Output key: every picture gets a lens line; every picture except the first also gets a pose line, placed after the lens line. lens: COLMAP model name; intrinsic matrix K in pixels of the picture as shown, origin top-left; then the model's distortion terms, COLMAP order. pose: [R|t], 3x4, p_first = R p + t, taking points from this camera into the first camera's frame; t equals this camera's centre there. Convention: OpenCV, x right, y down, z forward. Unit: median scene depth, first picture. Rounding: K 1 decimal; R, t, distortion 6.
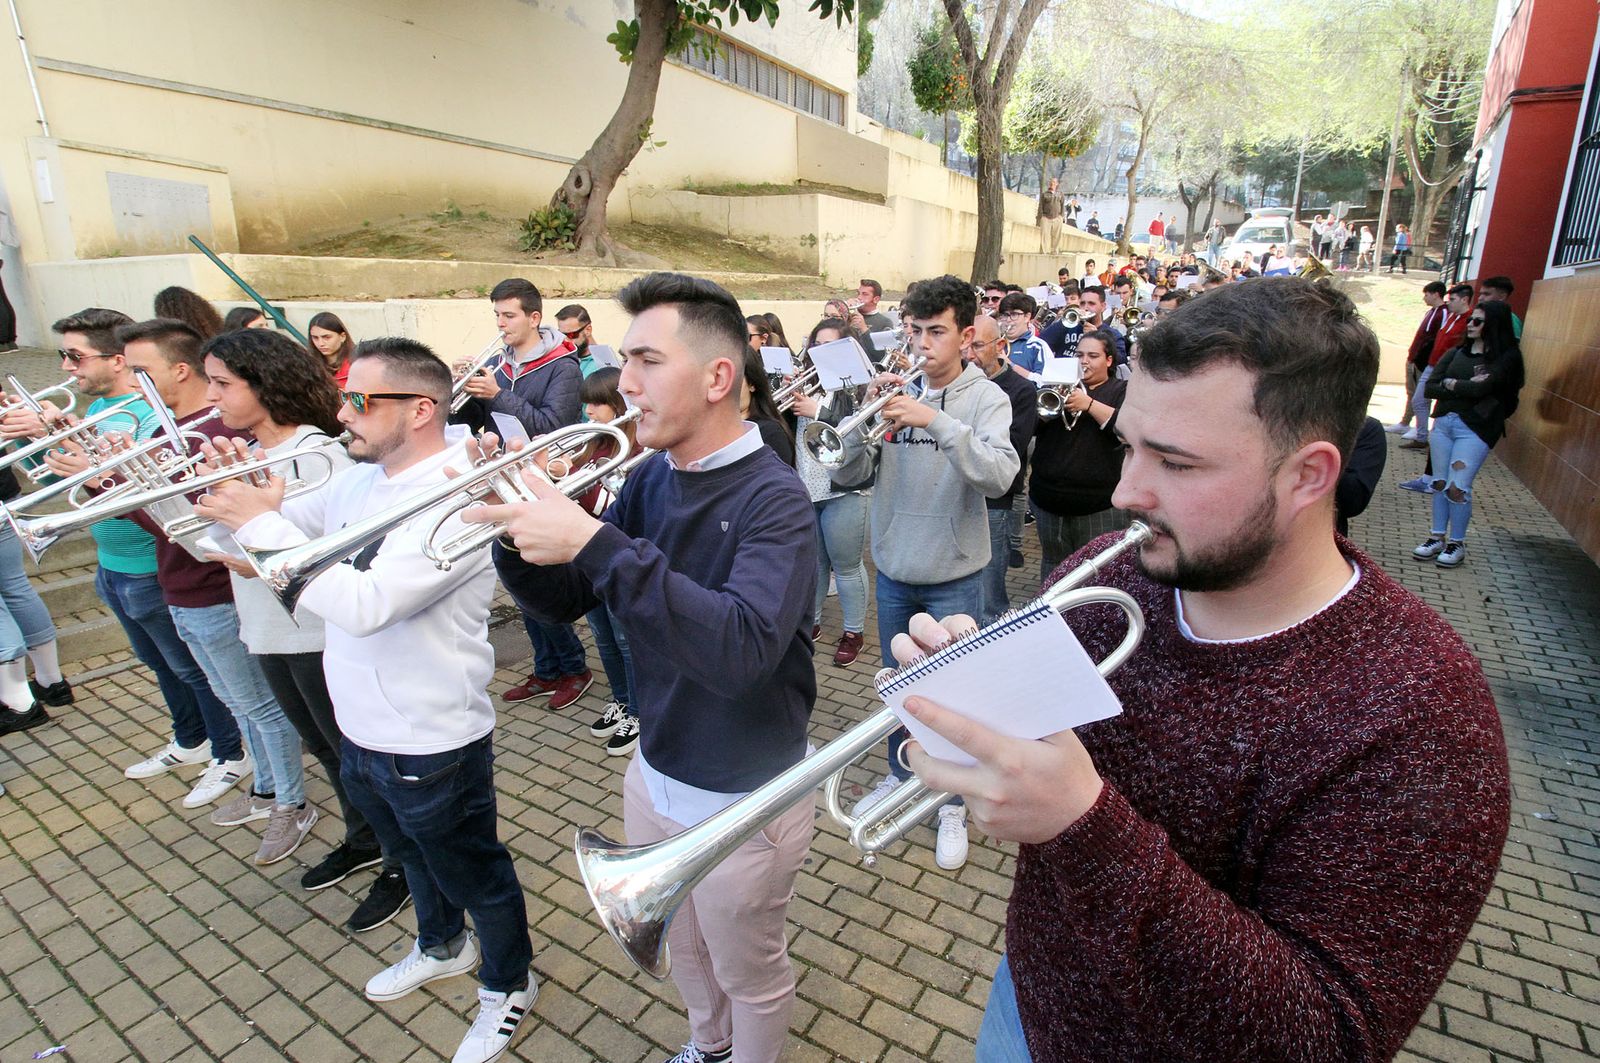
lens RADIAL K [[779.3, 0, 835.3], [0, 779.3, 529.0], [0, 0, 1]] dist [-0.001213, -0.011986]
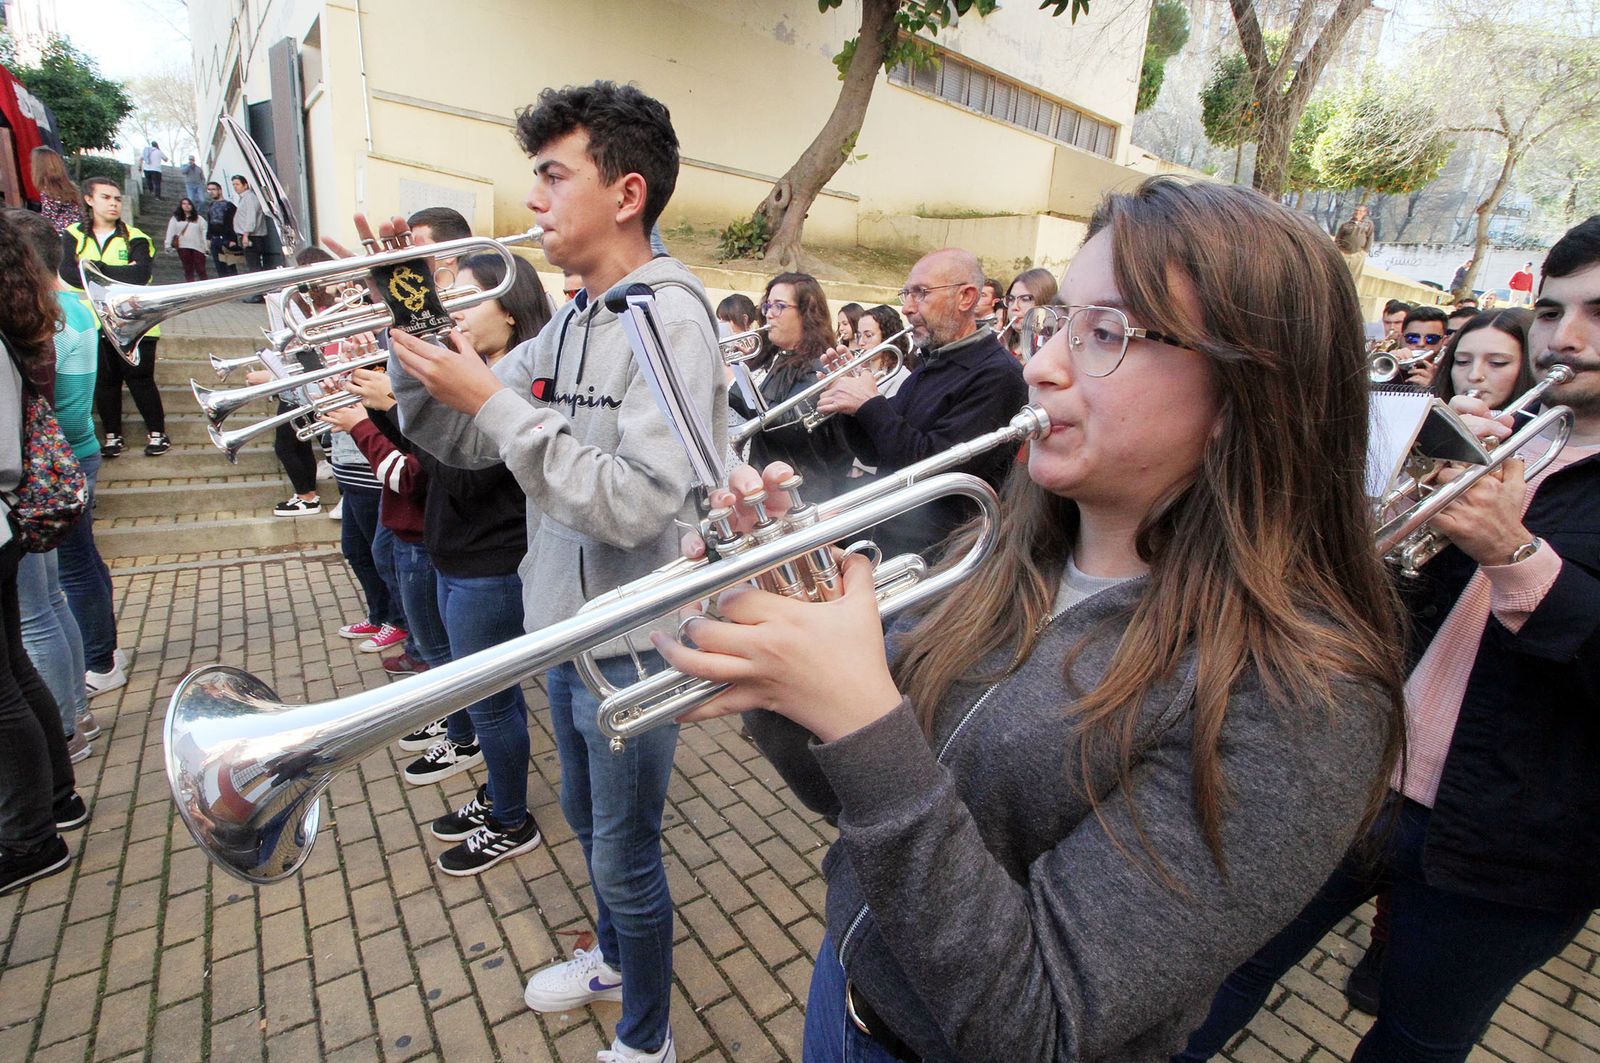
lens RADIAL K [[739.6, 0, 773.5], [0, 739.6, 512.0], [0, 0, 1]] dist [-0.002800, -0.011756]
pose [[0.912099, 0.149450, -0.381758, 0.101512], [-0.170501, 0.985118, -0.021710, -0.009400], [0.372833, 0.084892, 0.924007, 0.128202]]
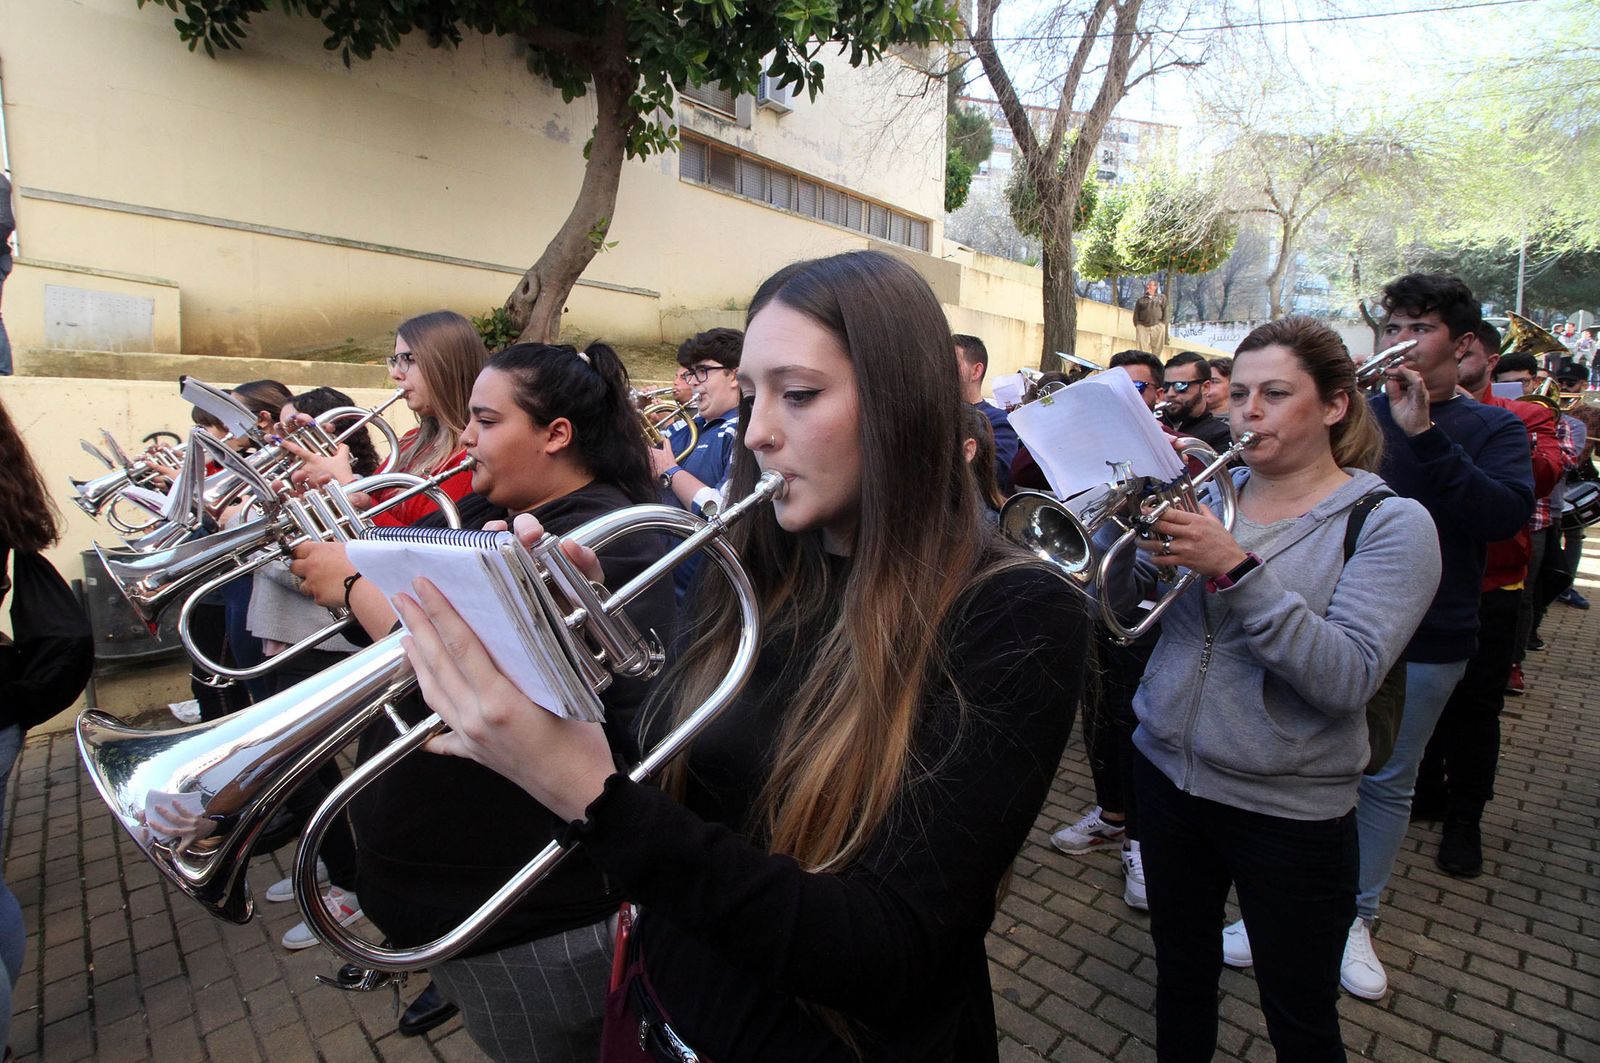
lens RADIAL K [[761.5, 0, 756.1], [0, 761.5, 492.7], [0, 0, 1]] dist [0.001879, -0.014231]
pose [[0.958585, 0.021883, -0.283963, 0.195736], [-0.080433, 0.977257, -0.196210, -0.053468], [0.273211, 0.210924, 0.938545, 0.280448]]
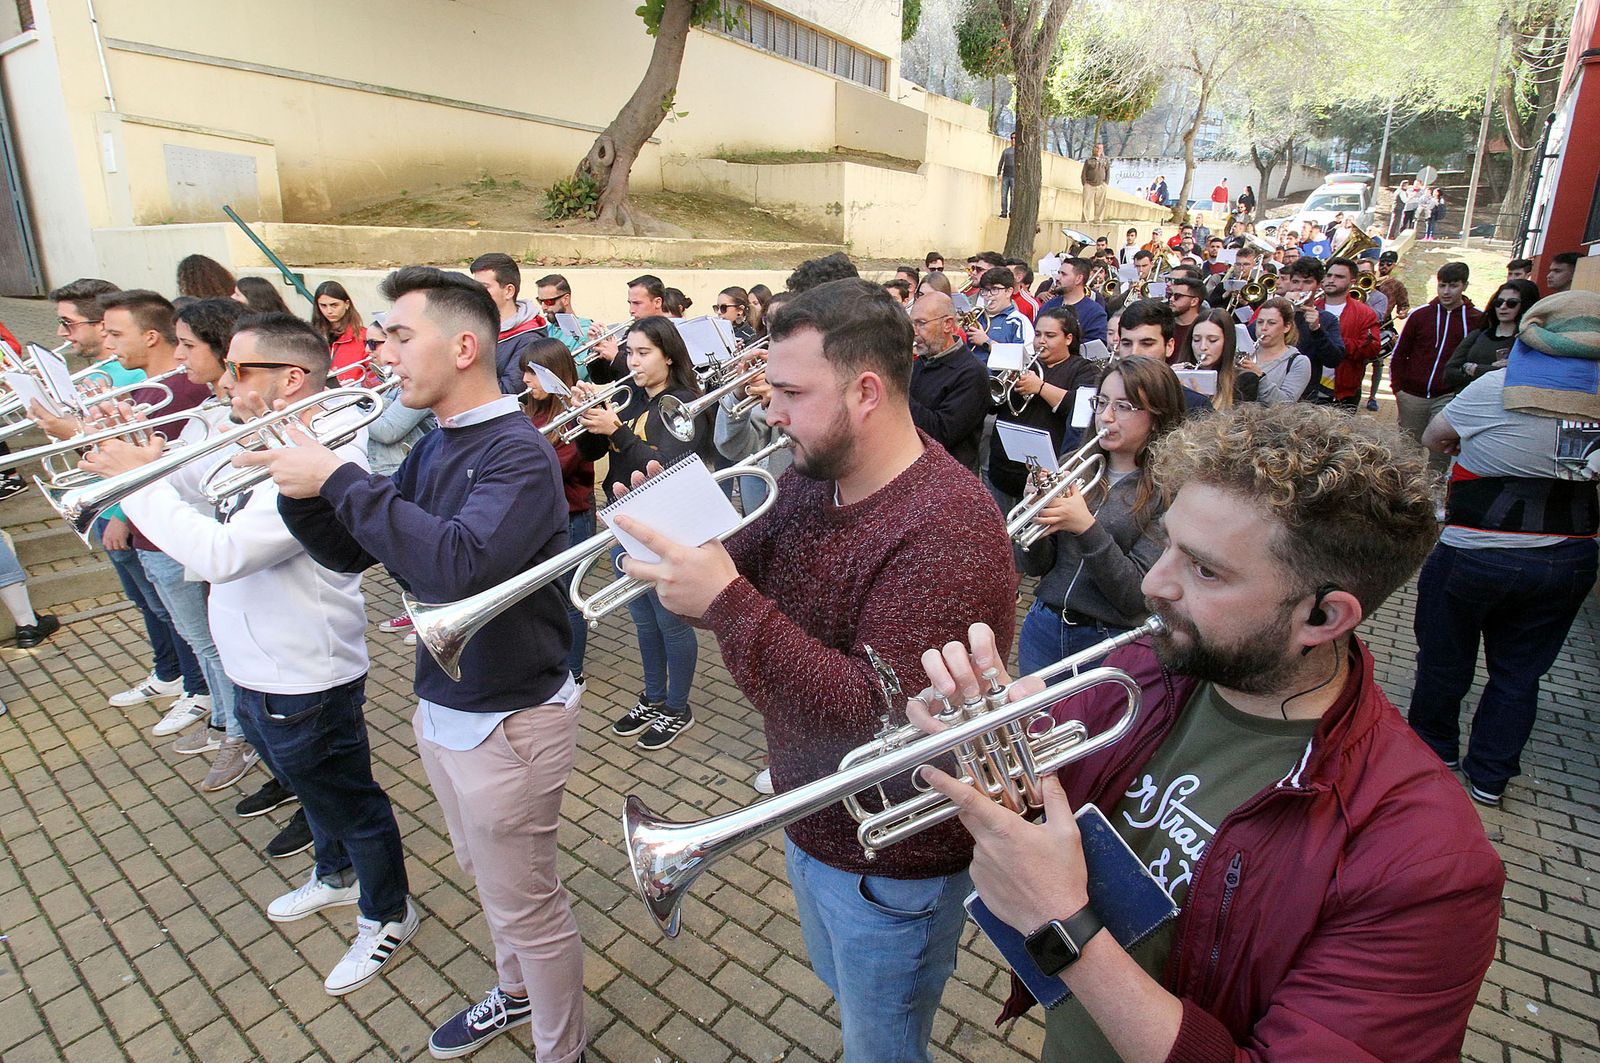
lens RADIAL K [[797.2, 0, 803.6], [0, 797.2, 489.8], [0, 0, 1]] dist [0.002796, -0.015160]
pose [[0.995004, 0.034137, -0.093818, 0.046305], [-0.035365, 0.999309, -0.011461, -0.001131], [0.093362, 0.014722, 0.995523, -0.008703]]
